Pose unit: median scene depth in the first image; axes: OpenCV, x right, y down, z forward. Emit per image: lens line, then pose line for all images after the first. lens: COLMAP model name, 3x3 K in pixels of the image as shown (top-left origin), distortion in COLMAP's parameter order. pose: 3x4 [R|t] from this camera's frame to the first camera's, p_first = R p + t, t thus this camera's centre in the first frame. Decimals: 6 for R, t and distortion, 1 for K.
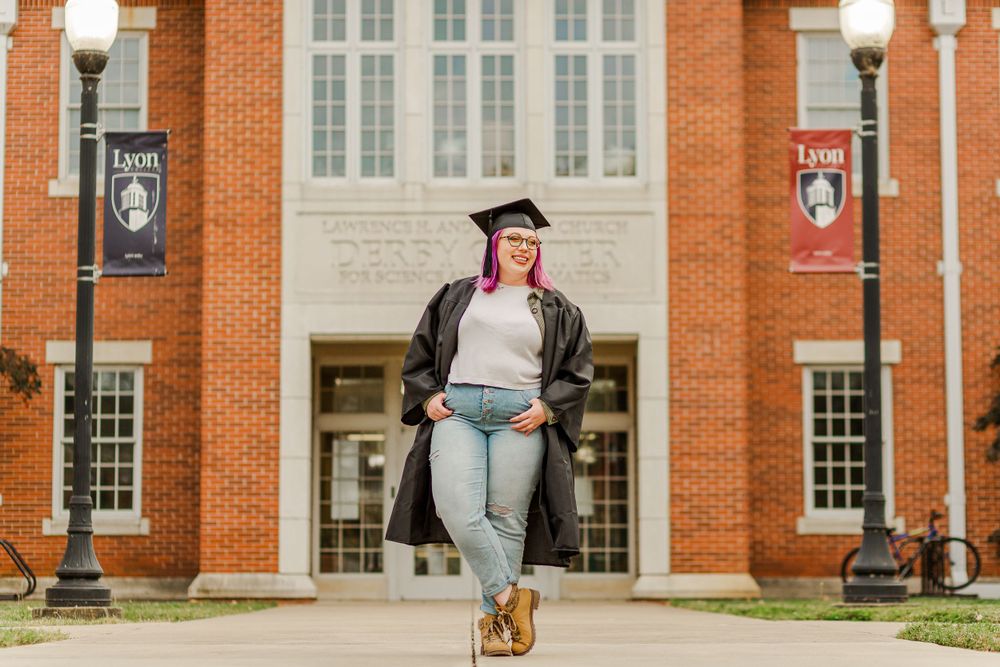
lens RADIAL K [[2835.1, 0, 502.2], [0, 2835.1, 272.2], [0, 0, 1]] dist [0.006740, 0.000000]
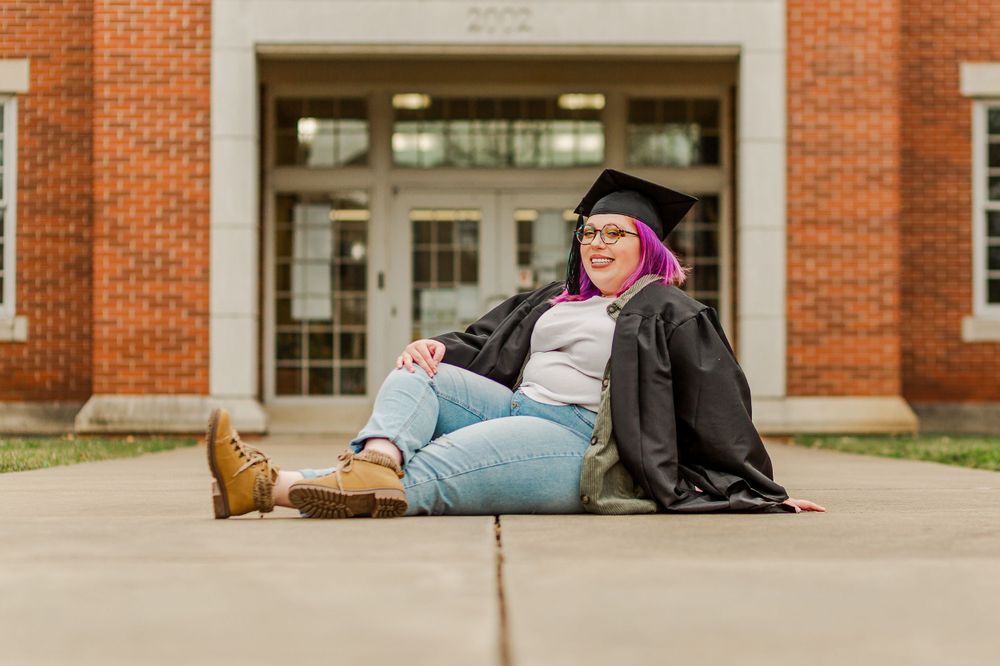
lens RADIAL K [[3066.1, 0, 588.7], [0, 3066.1, 362.2], [0, 0, 1]] dist [0.002580, 0.000000]
pose [[0.999796, 0.001538, 0.020149, -0.003025], [-0.003393, 0.995717, 0.092391, 0.029784], [-0.019921, -0.092440, 0.995519, 0.266040]]
